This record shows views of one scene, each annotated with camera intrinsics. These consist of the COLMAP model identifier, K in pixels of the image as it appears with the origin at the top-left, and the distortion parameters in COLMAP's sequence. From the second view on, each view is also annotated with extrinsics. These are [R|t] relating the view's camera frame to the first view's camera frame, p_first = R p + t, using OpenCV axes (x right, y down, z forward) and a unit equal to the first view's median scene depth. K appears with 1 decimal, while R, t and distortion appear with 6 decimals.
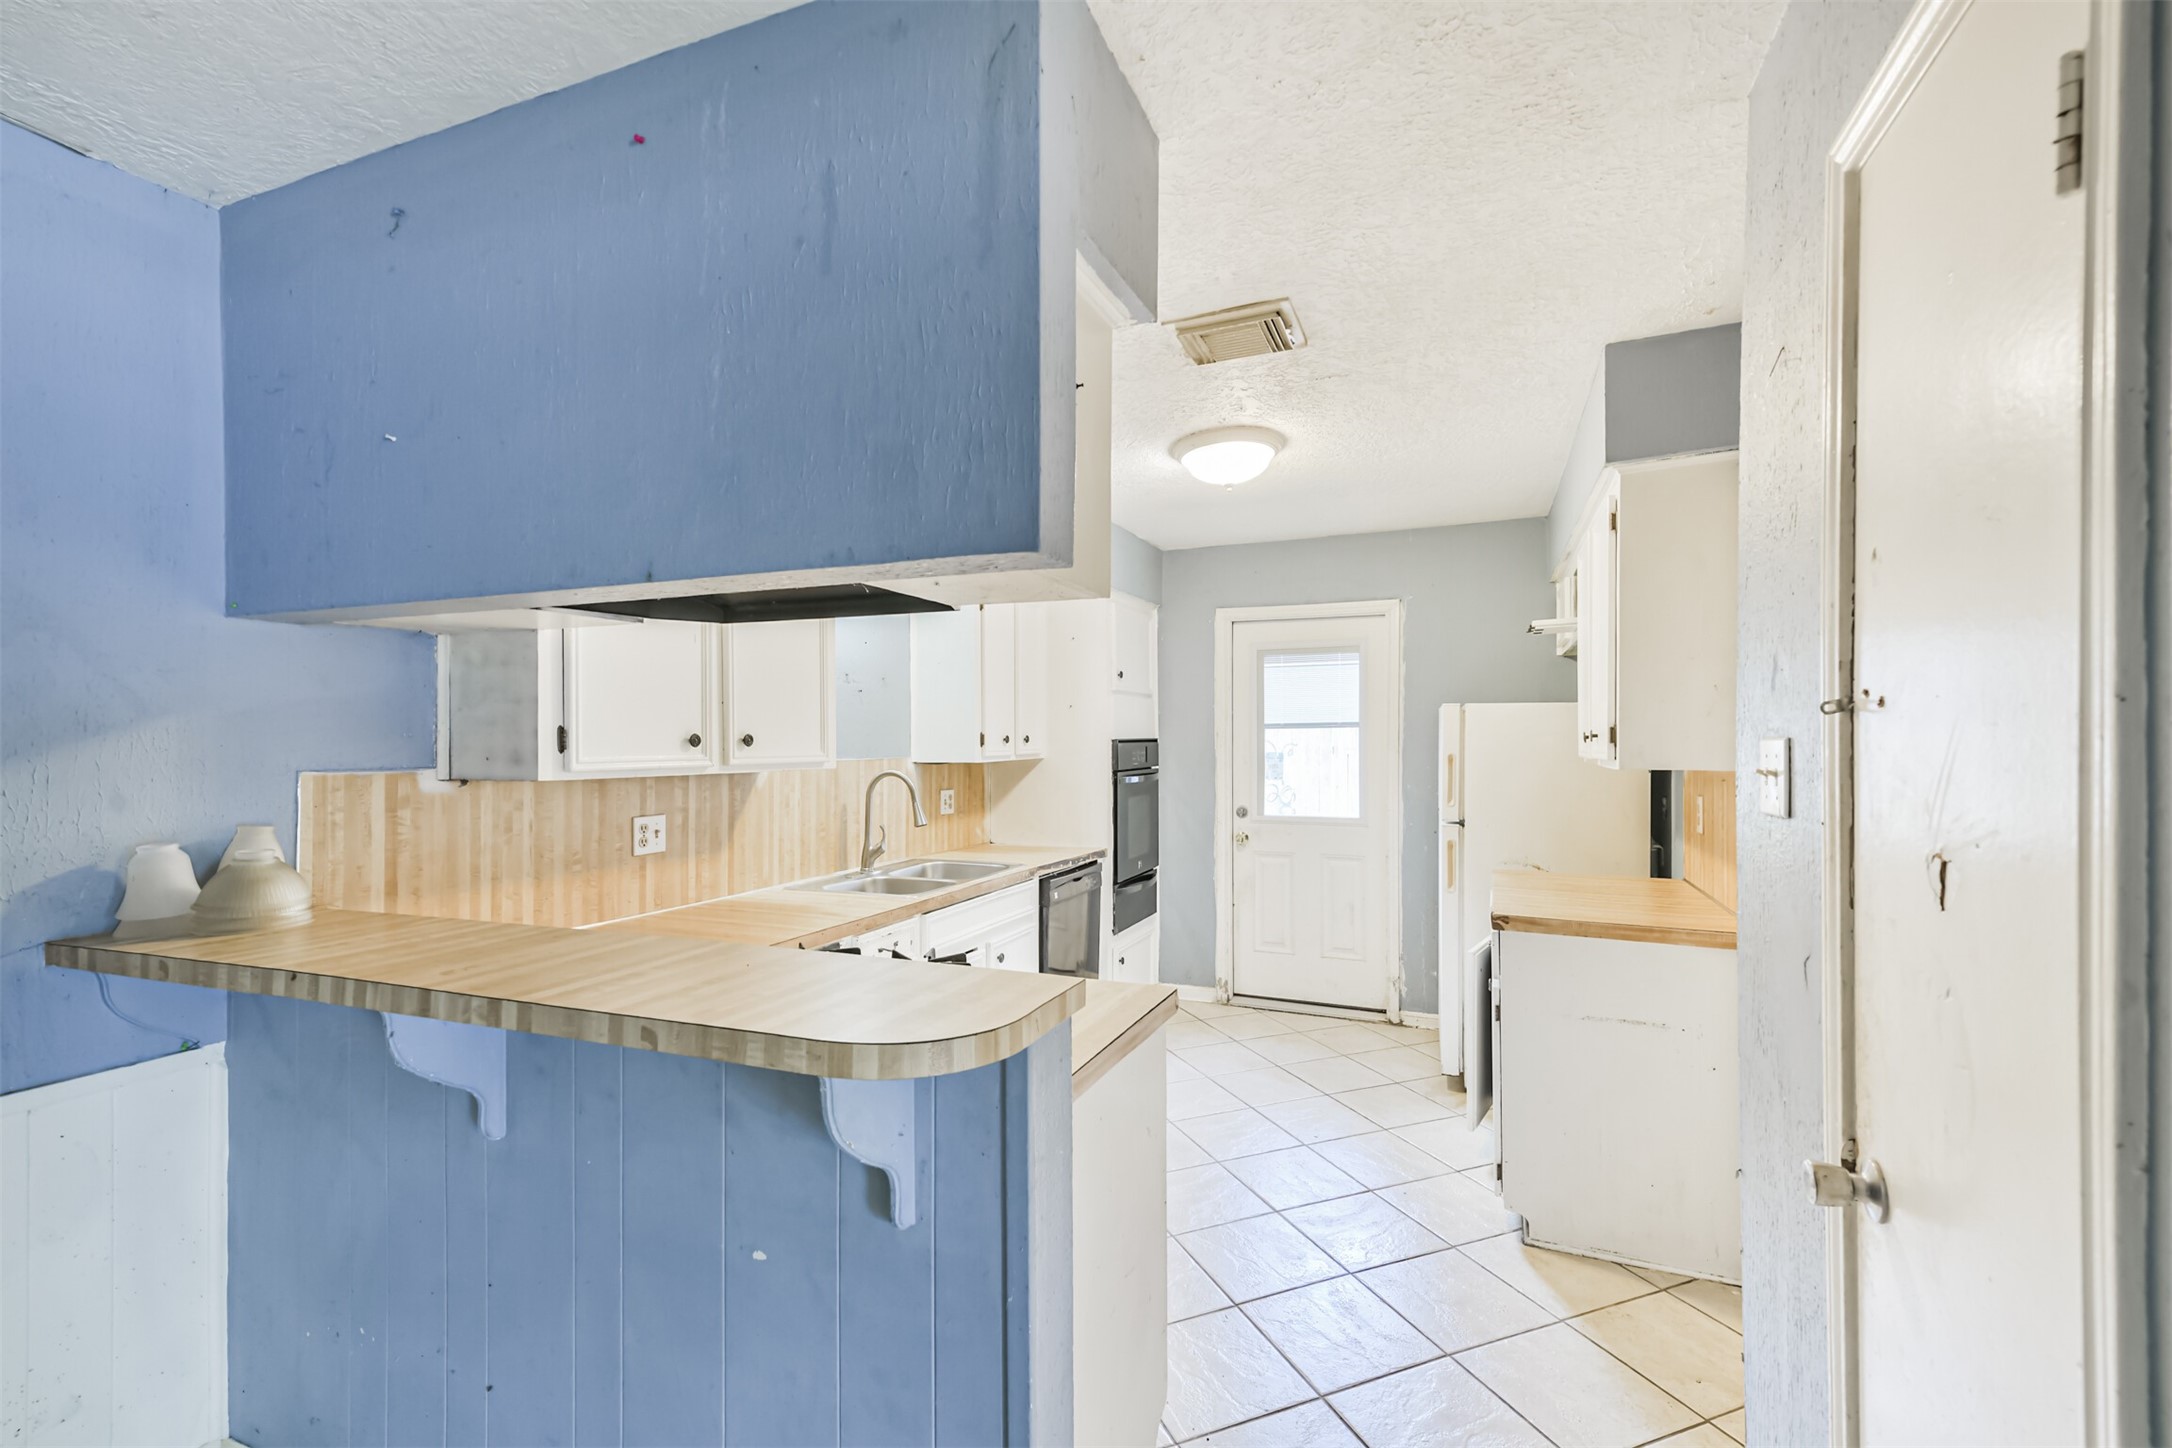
lens RADIAL K [[911.1, 0, 1088.9], [0, 911.1, 751.0], [0, 0, 1]] dist [0.036074, -0.012594]
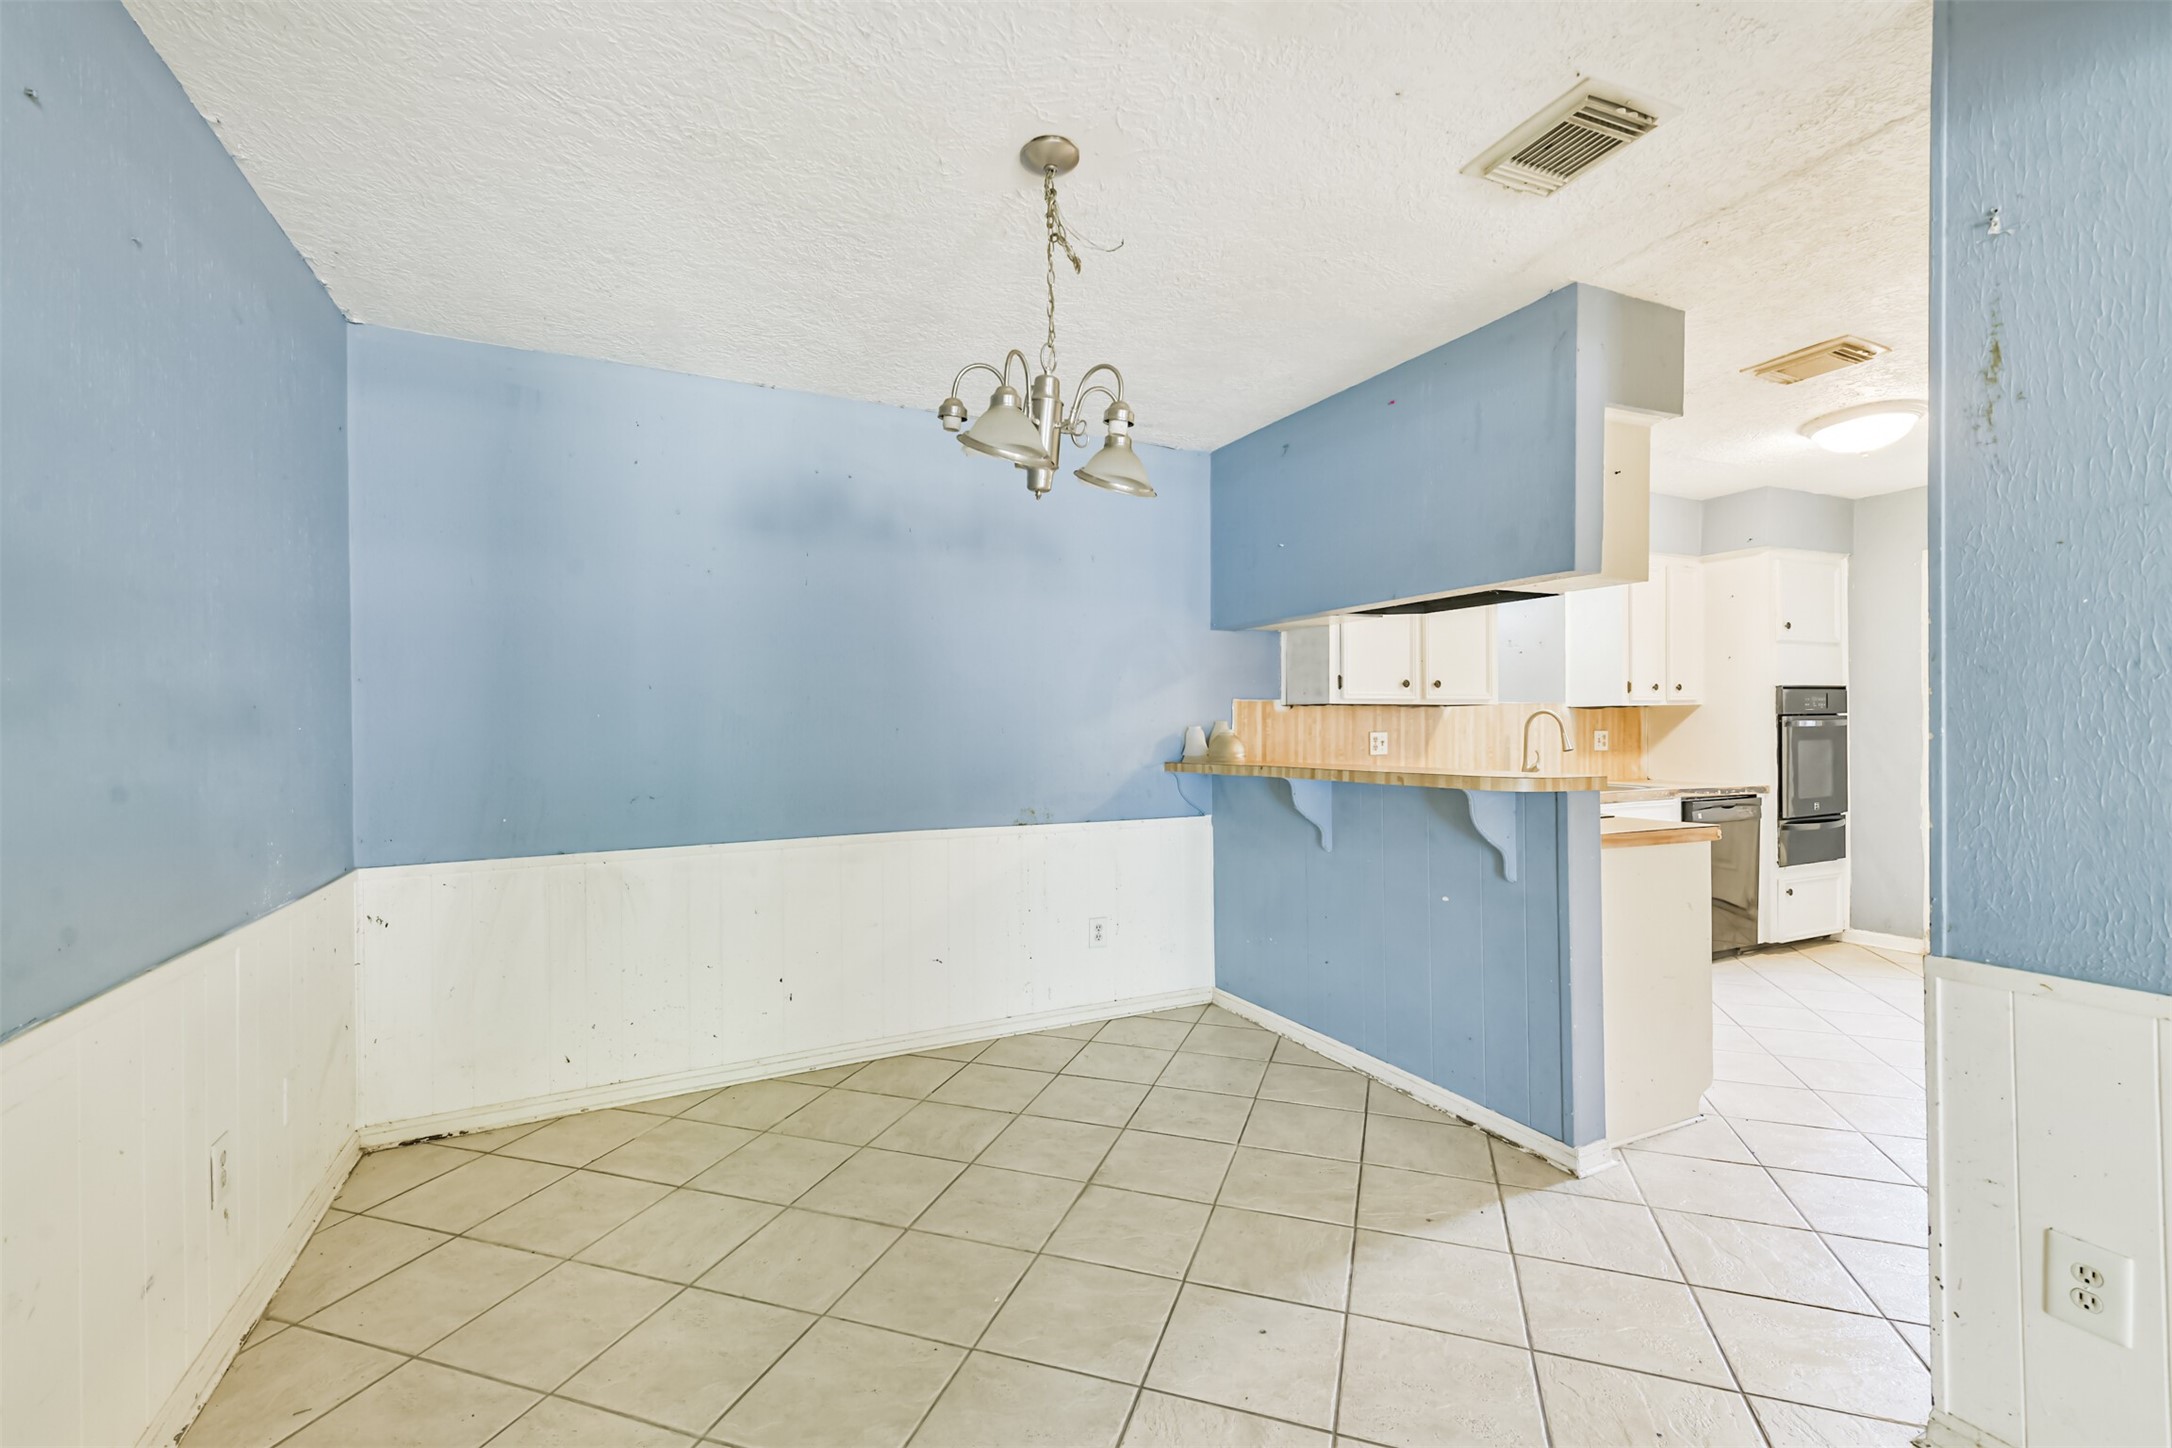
lens RADIAL K [[924.5, 0, 1091.9], [0, 924.5, 723.1], [0, 0, 1]] dist [0.034945, -0.013343]
pose [[0.757411, -0.004097, -0.652925, 0.281474], [-0.002249, 0.999958, -0.008884, 0.088631], [0.652934, 0.008198, 0.757370, -0.765223]]
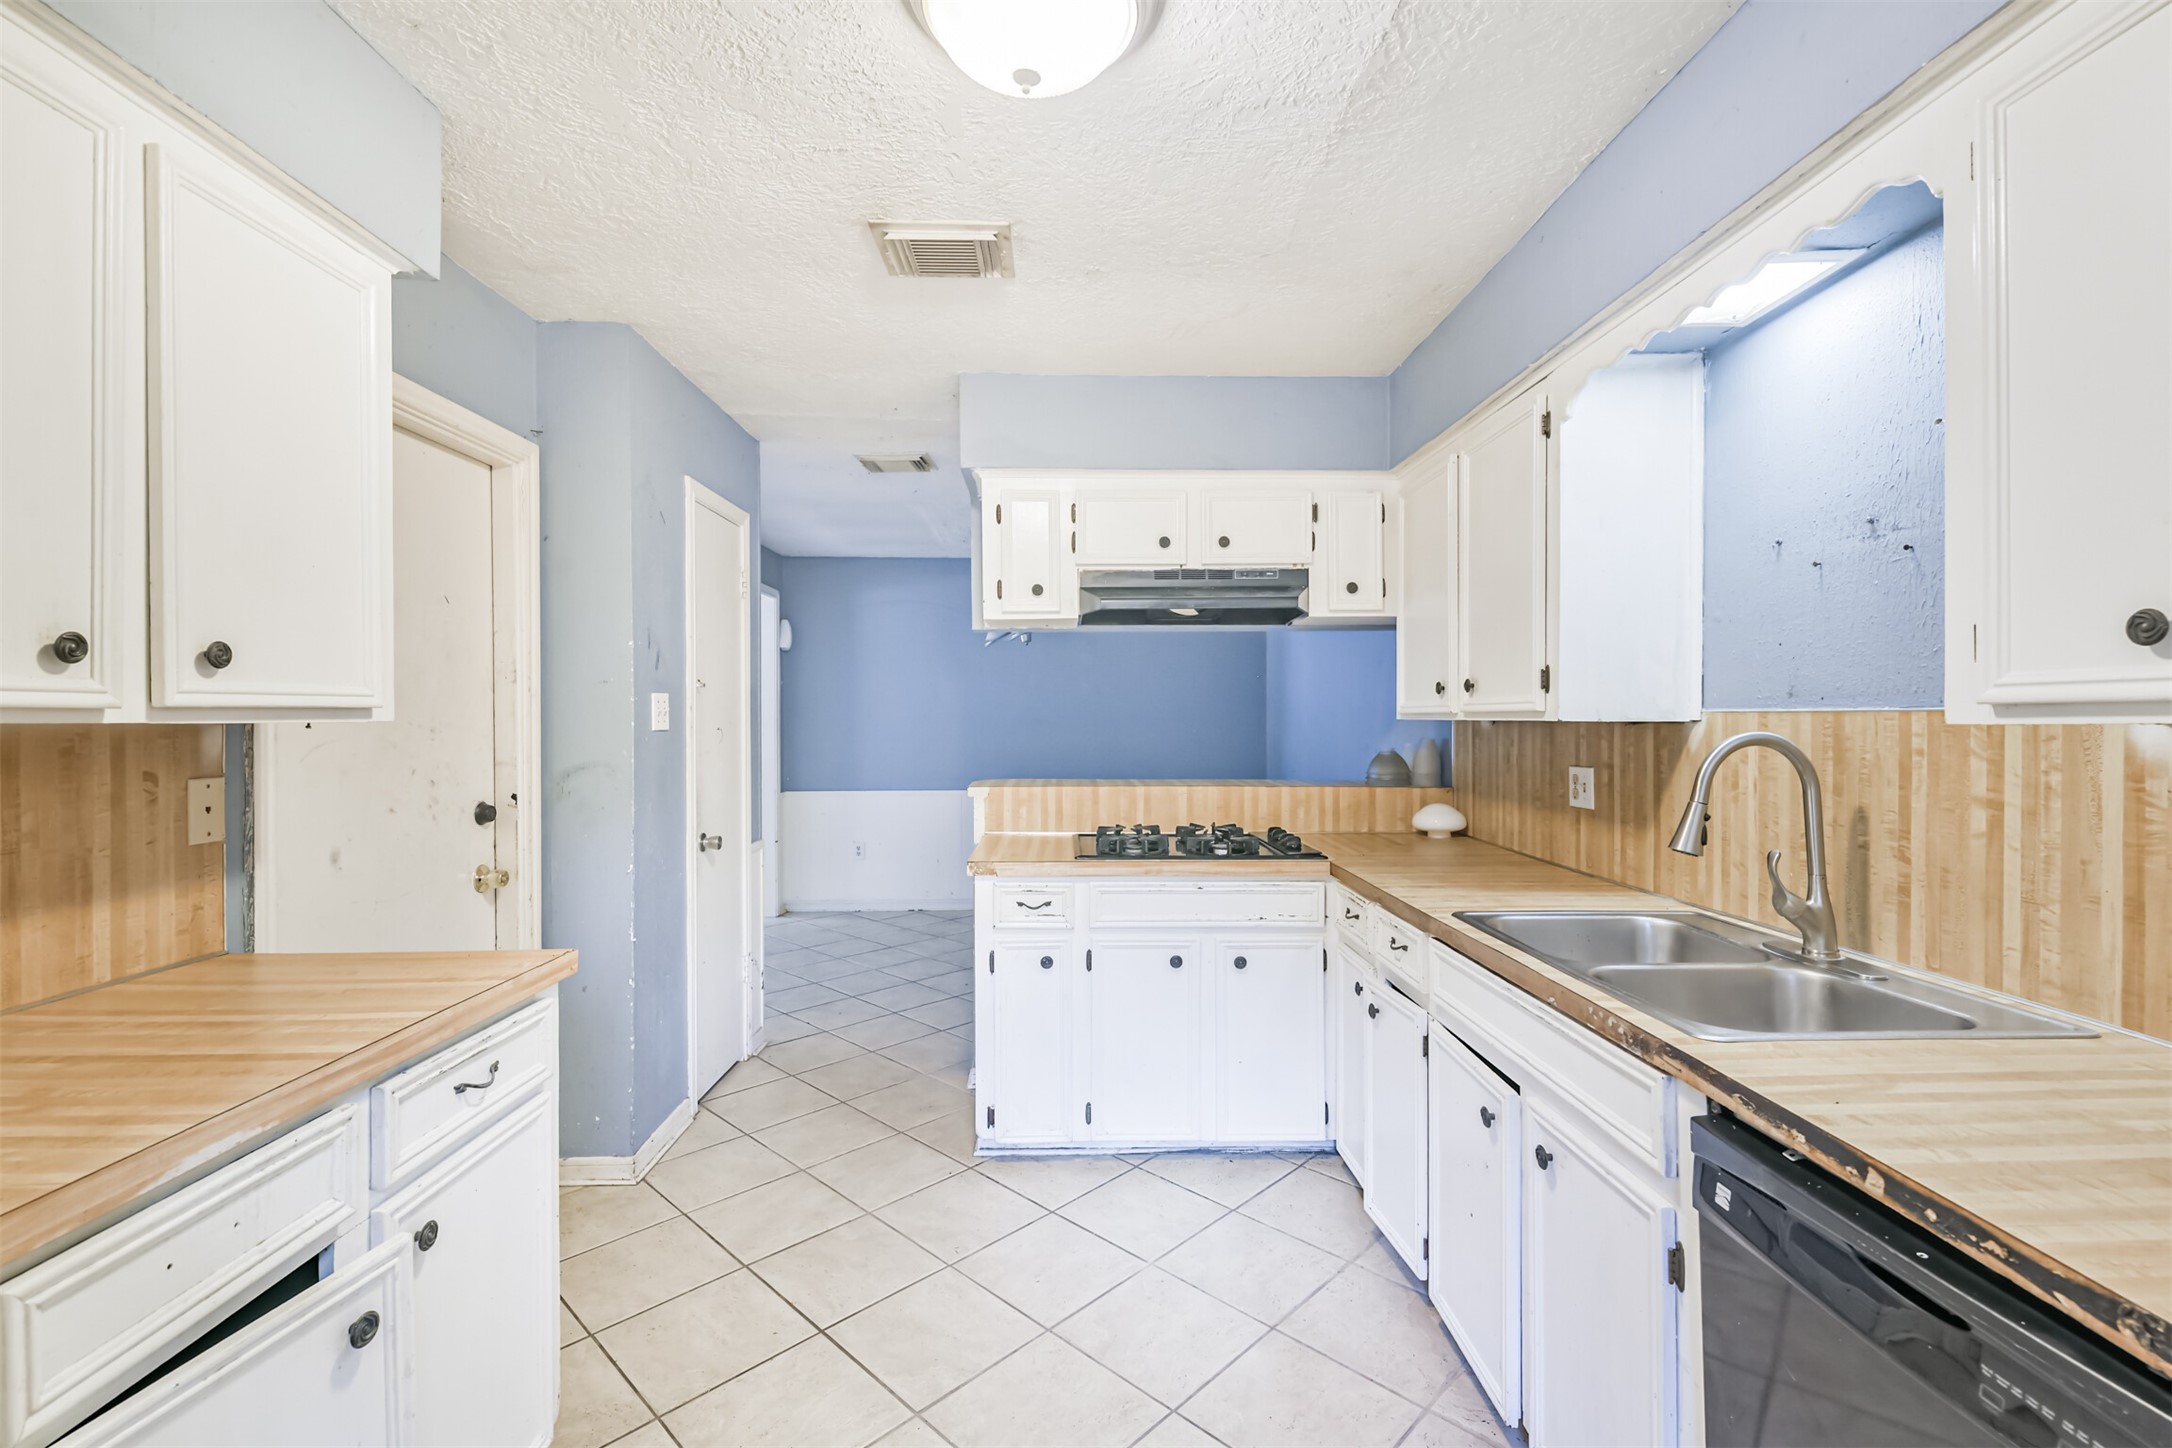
lens RADIAL K [[924.5, 0, 1091.9], [0, 924.5, 723.1], [0, 0, 1]] dist [0.034945, -0.013343]
pose [[-0.911911, -0.001707, -0.410385, 0.445797], [-0.007791, 0.999883, 0.013154, 0.022616], [0.410315, 0.015193, -0.911817, 2.077020]]
